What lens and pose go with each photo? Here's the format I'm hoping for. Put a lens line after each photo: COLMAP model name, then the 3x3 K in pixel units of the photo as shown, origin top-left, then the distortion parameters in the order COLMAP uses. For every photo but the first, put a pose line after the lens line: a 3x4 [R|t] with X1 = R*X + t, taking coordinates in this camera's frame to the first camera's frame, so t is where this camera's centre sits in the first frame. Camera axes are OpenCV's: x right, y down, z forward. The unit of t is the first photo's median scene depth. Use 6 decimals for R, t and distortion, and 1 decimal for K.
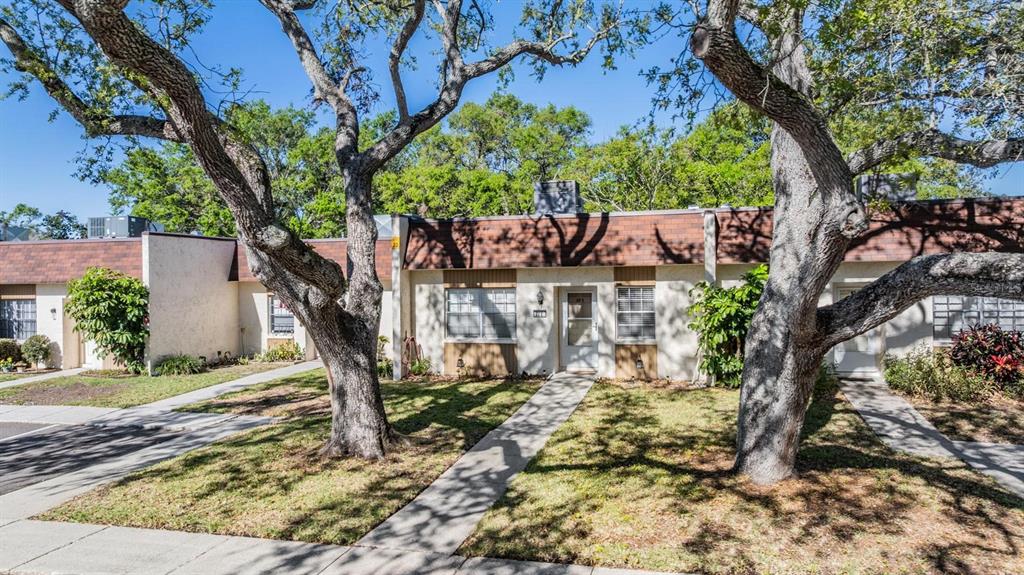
lens RADIAL K [[720.4, 0, 513.9], [0, 720.4, 283.7], [0, 0, 1]] dist [-0.037737, 0.031343]
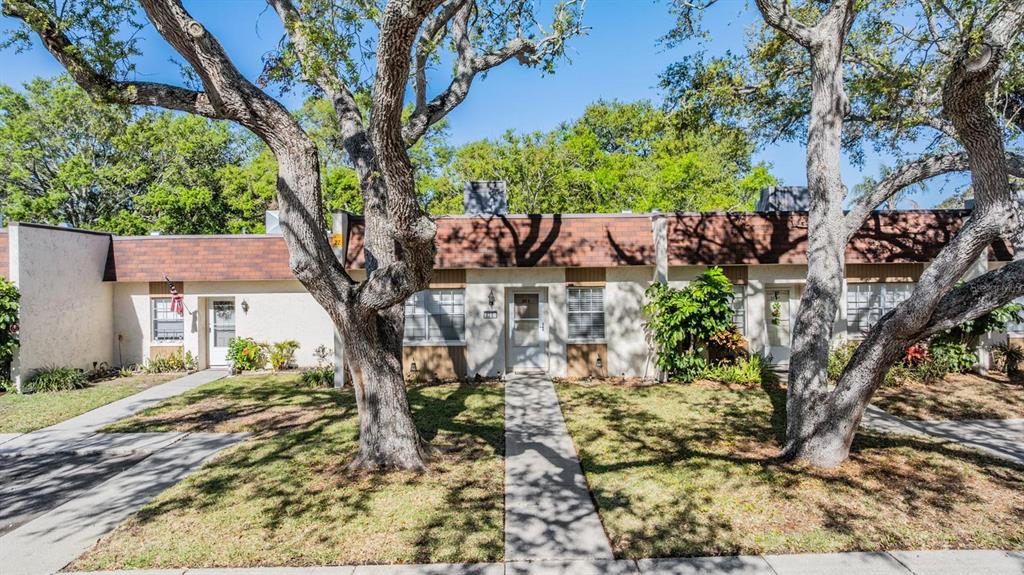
lens RADIAL K [[720.4, 0, 508.8], [0, 720.4, 283.7], [0, 0, 1]] dist [-0.037737, 0.031343]
pose [[0.963356, 0.001639, 0.268221, -0.283736], [-0.000539, 0.999991, -0.004174, 0.004762], [-0.268226, 0.003876, 0.963348, 0.058485]]
